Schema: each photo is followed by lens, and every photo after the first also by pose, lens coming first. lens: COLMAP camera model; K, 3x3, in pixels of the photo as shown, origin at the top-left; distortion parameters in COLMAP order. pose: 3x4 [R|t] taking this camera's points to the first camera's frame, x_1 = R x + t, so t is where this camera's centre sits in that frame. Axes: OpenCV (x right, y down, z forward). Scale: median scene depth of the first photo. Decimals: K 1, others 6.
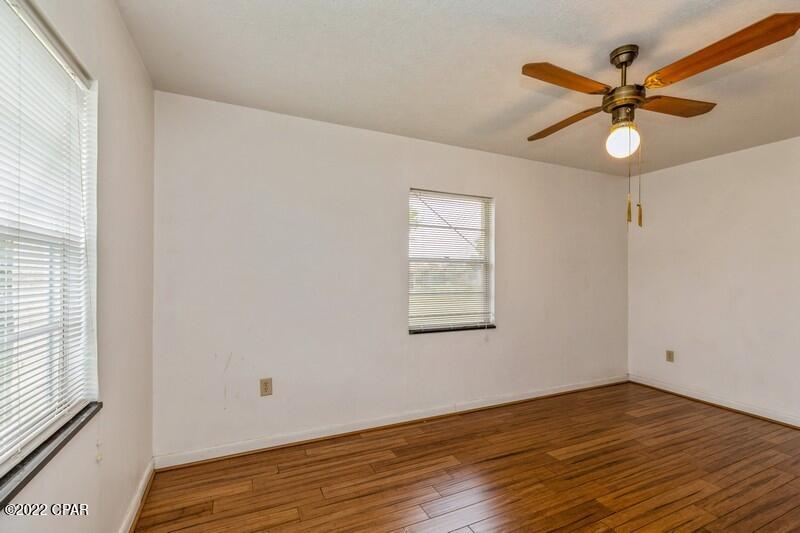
lens RADIAL K [[357.0, 0, 402.3], [0, 357.0, 270.9], [0, 0, 1]] dist [0.002450, -0.000344]
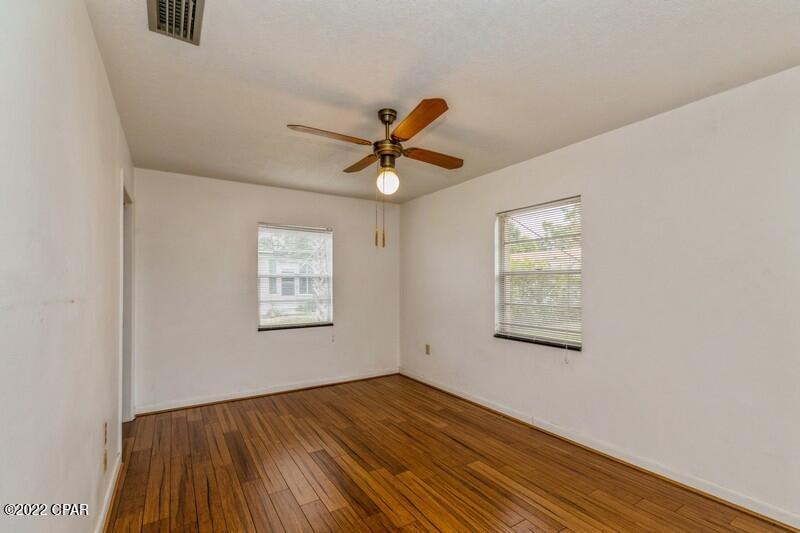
lens RADIAL K [[357.3, 0, 404.3], [0, 357.3, 278.2], [0, 0, 1]] dist [0.001497, -0.000185]
pose [[0.138477, -0.025206, -0.990045, 1.454020], [0.004559, 0.999682, -0.024814, 0.013480], [0.990355, -0.001077, 0.138547, 0.675938]]
